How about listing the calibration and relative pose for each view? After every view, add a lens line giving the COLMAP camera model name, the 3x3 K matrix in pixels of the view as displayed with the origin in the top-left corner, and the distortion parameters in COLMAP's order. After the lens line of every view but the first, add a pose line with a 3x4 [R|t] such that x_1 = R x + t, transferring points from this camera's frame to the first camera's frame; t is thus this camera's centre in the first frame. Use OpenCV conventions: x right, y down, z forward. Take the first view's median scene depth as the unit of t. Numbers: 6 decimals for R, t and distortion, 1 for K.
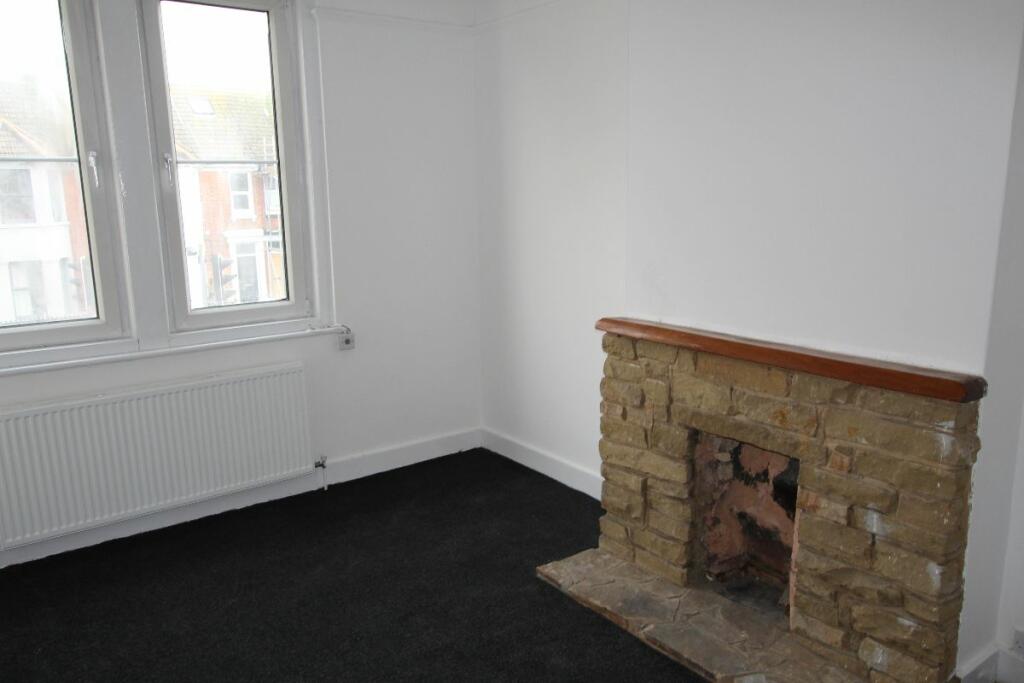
lens RADIAL K [[778.9, 0, 504.5], [0, 778.9, 339.5], [0, 0, 1]] dist [-0.013301, 0.034869]
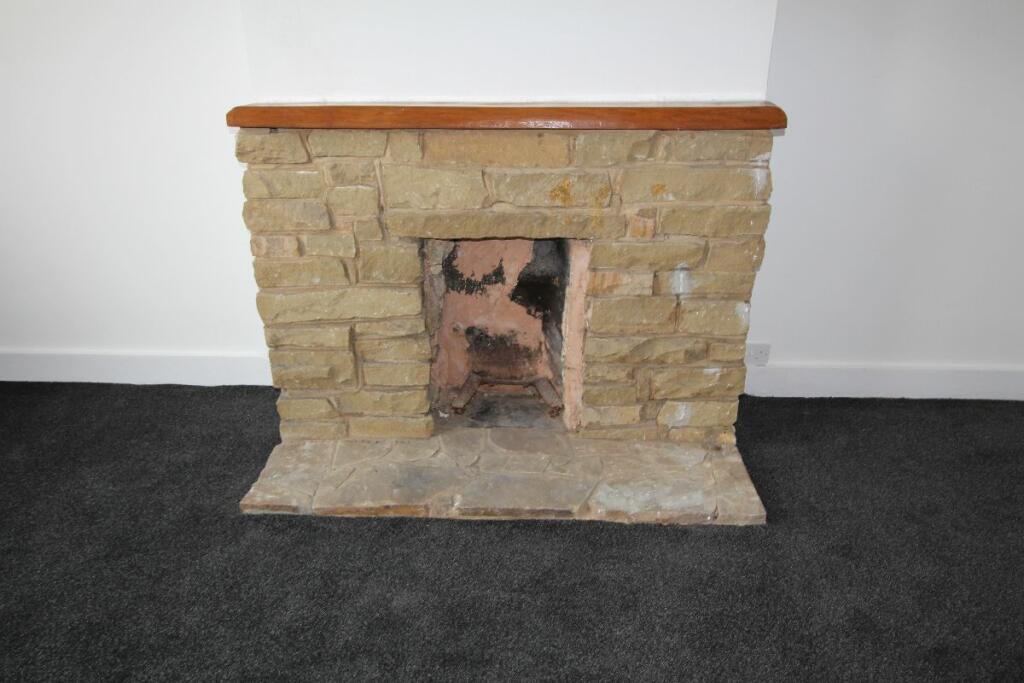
lens RADIAL K [[778.9, 0, 515.1], [0, 778.9, 339.0], [0, 0, 1]] dist [-0.013301, 0.034869]
pose [[0.622789, -0.315837, 0.715808, -0.279933], [0.144088, 0.945551, 0.291843, -0.001036], [-0.769008, -0.078617, 0.634387, 0.464437]]
